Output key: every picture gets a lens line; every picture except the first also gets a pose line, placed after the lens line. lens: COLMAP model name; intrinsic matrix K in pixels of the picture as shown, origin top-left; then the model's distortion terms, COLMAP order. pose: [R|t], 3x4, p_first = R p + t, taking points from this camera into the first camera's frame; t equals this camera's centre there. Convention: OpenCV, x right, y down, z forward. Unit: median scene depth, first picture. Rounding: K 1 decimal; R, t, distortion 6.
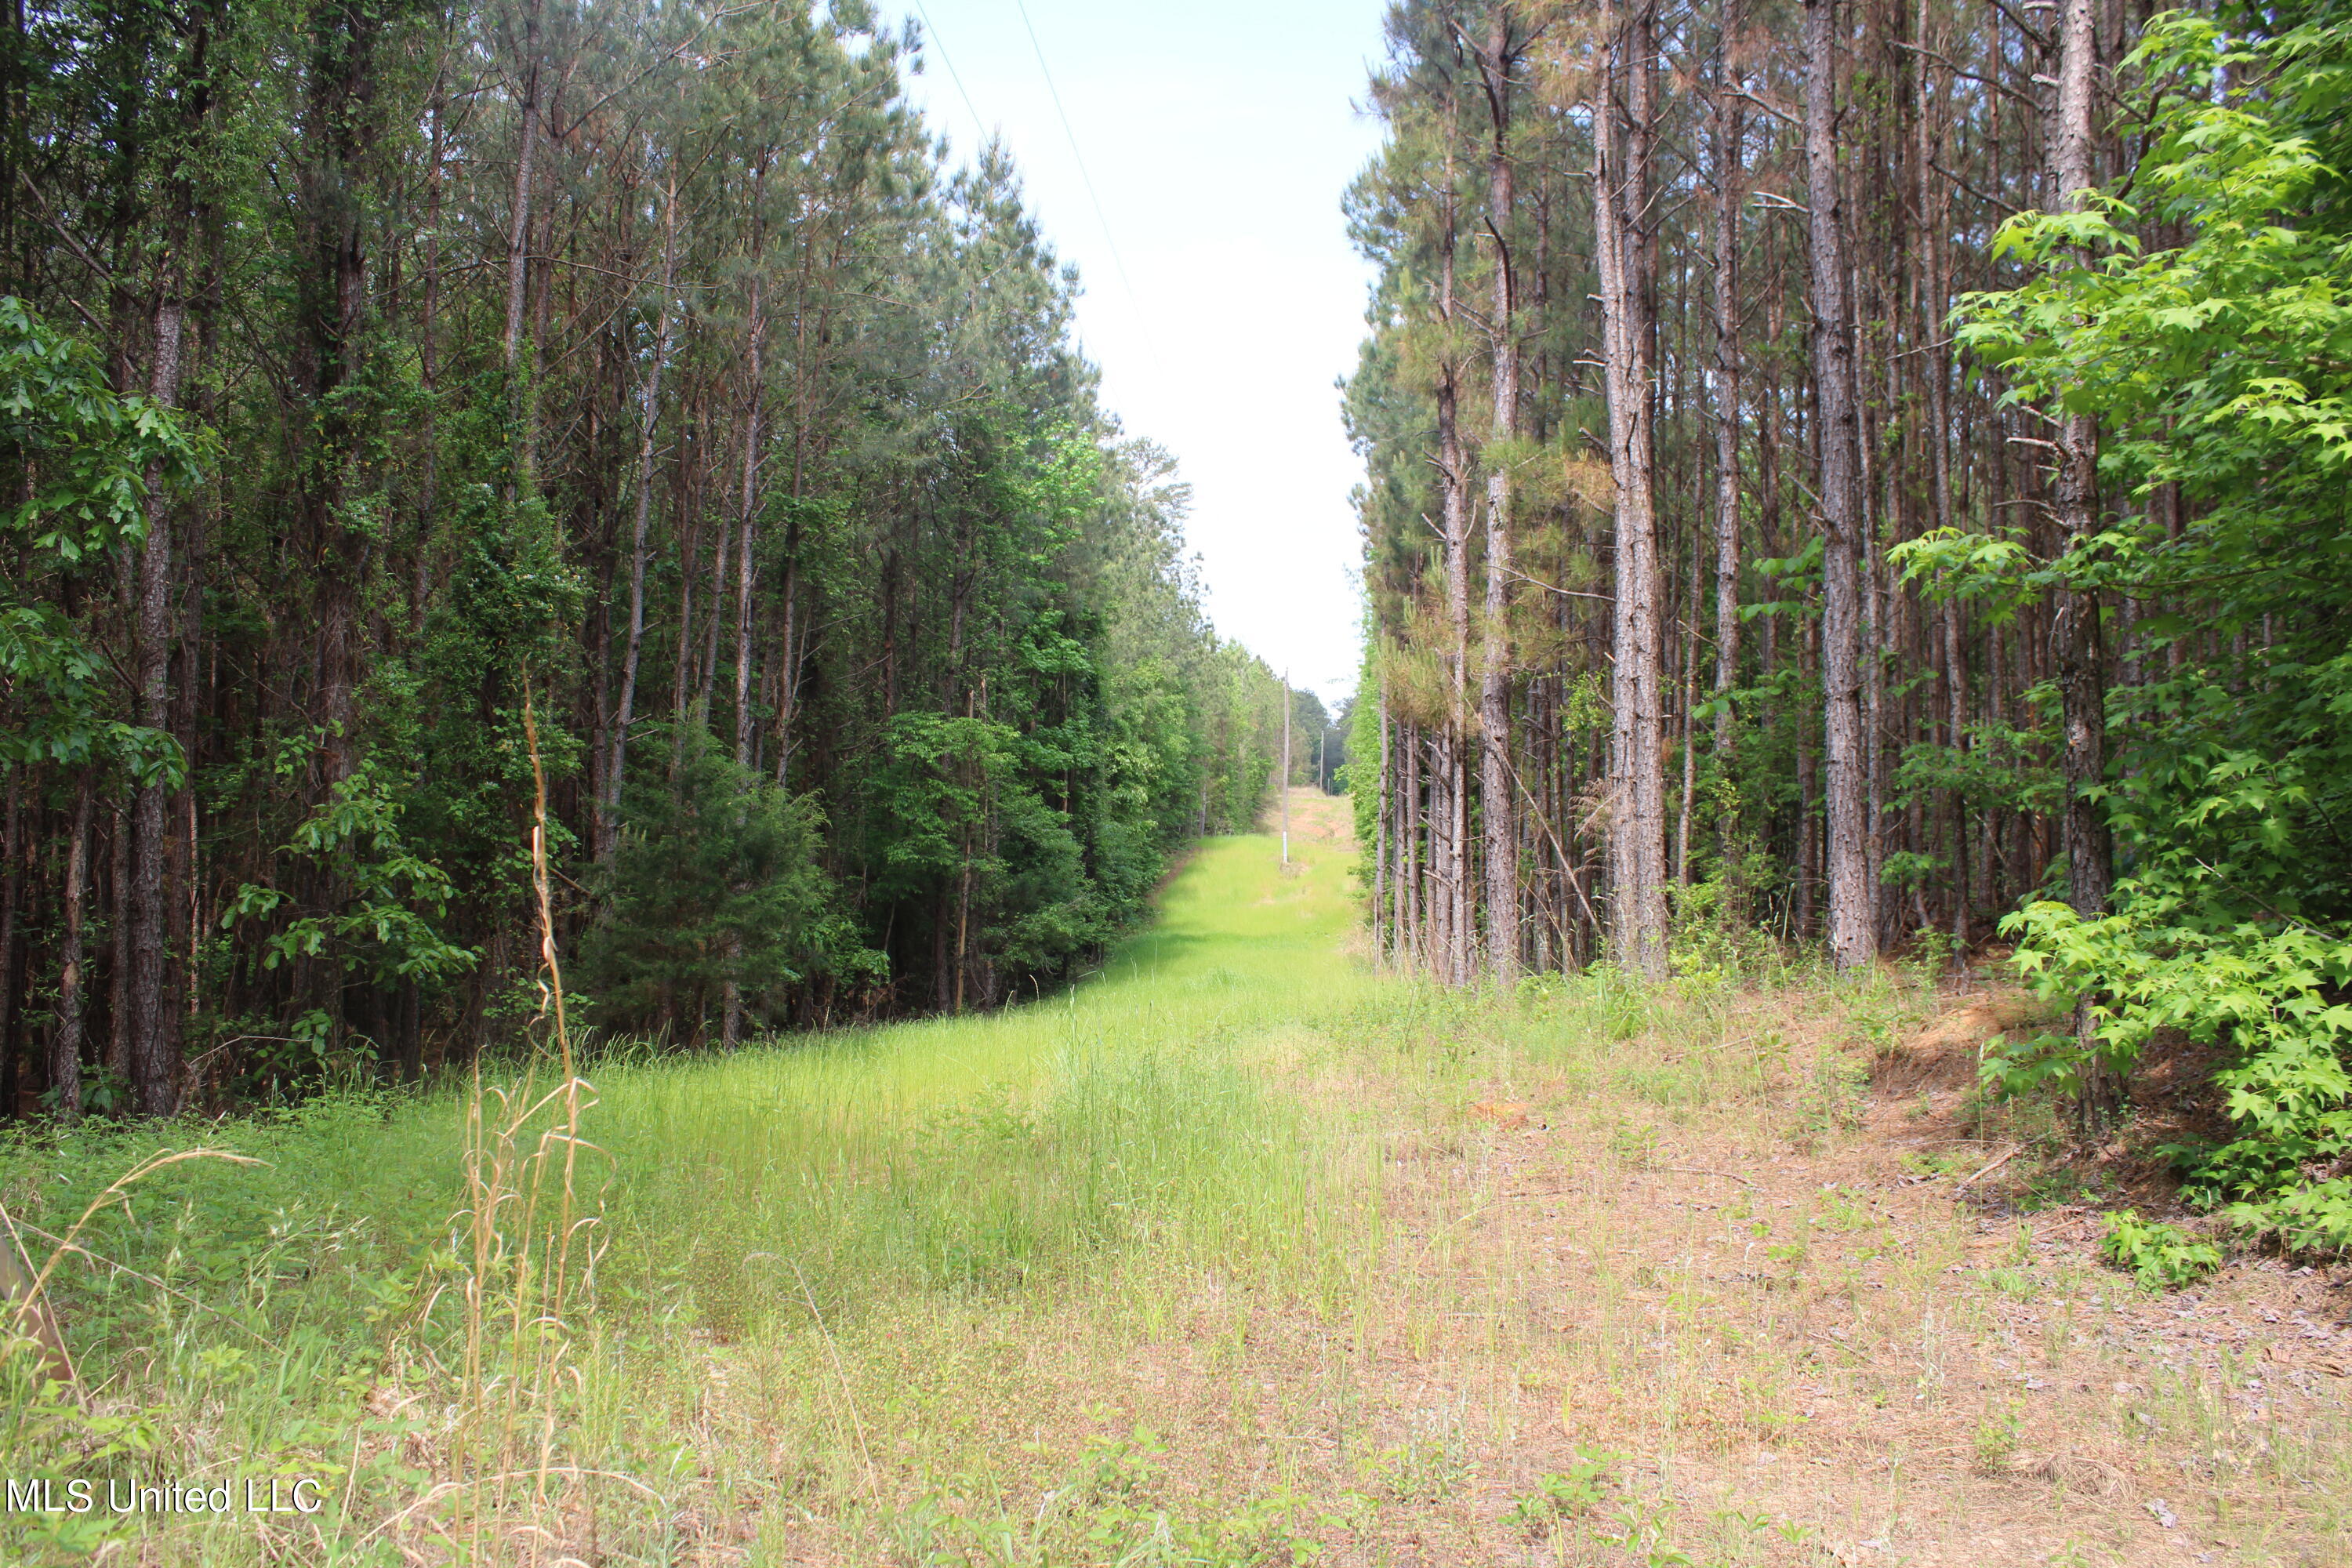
lens RADIAL K [[1877.1, 0, 1173.5], [0, 1877.1, 773.7], [0, 0, 1]] dist [-0.182855, 0.149996]
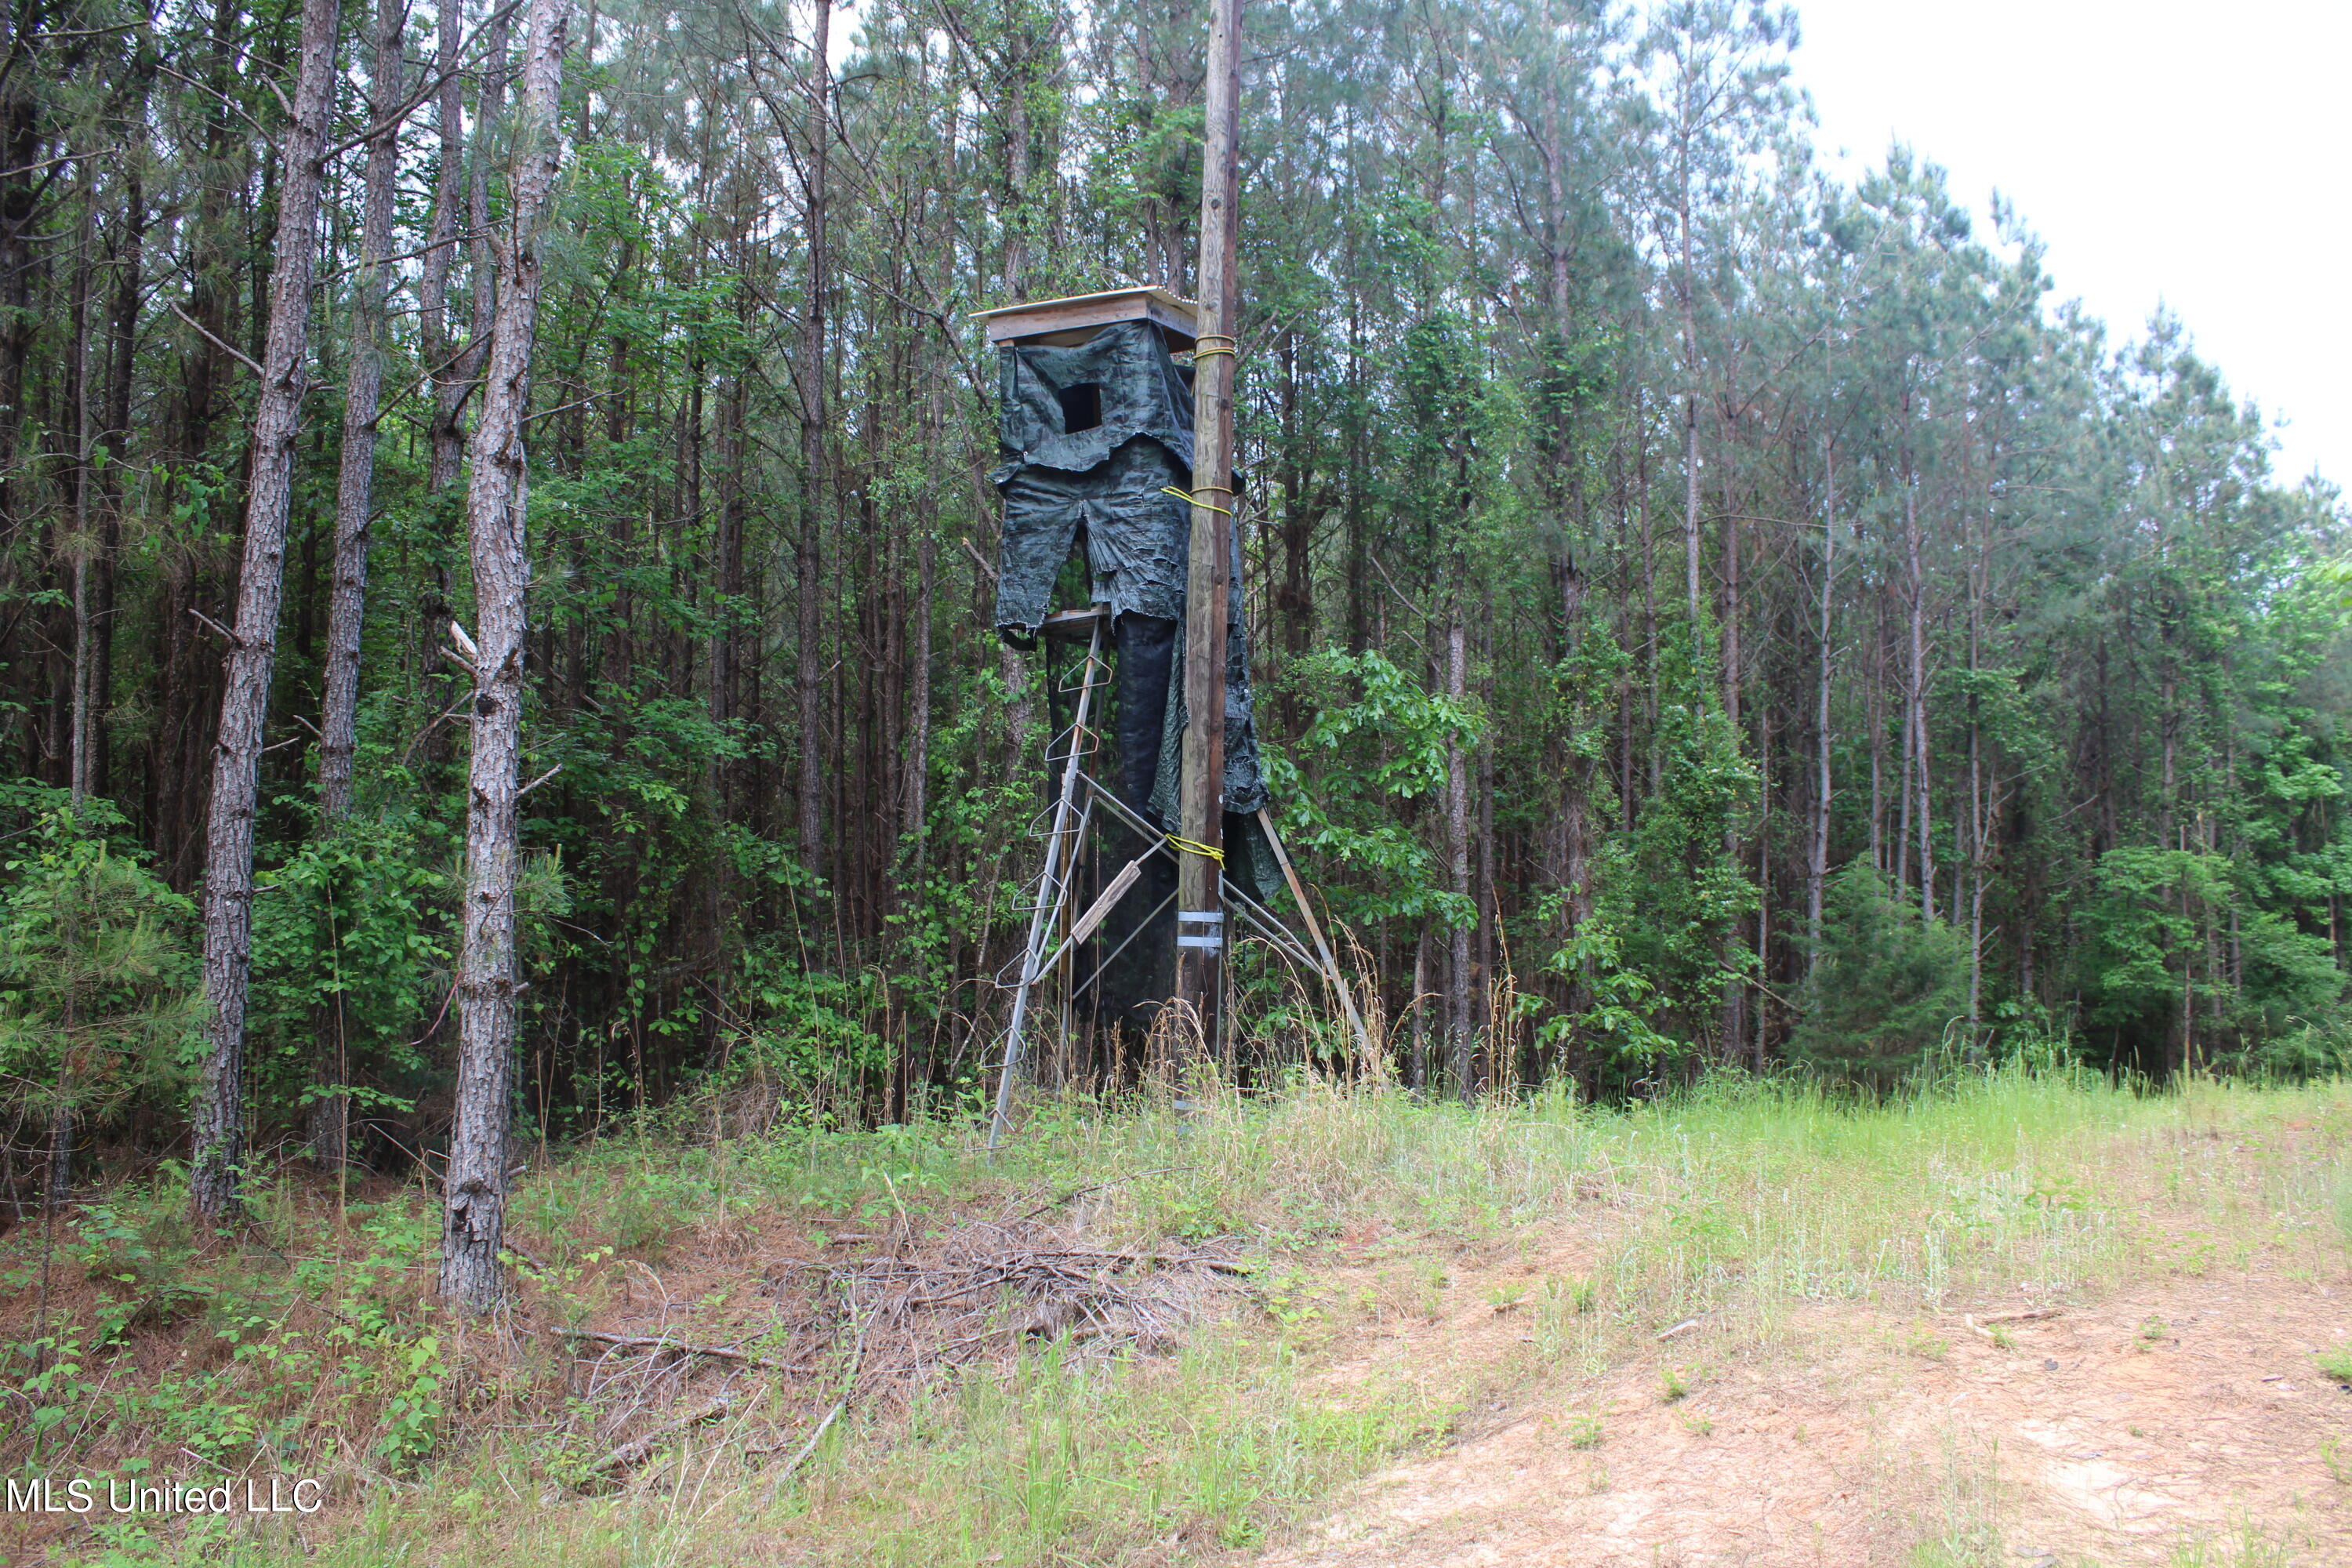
lens RADIAL K [[1877.1, 0, 1173.5], [0, 1877.1, 773.7], [0, 0, 1]] dist [-0.182855, 0.149996]
pose [[0.772429, -0.076241, -0.630508, 0.208592], [0.025124, 0.995659, -0.089616, 0.008297], [0.634604, 0.053382, 0.770992, -0.322280]]
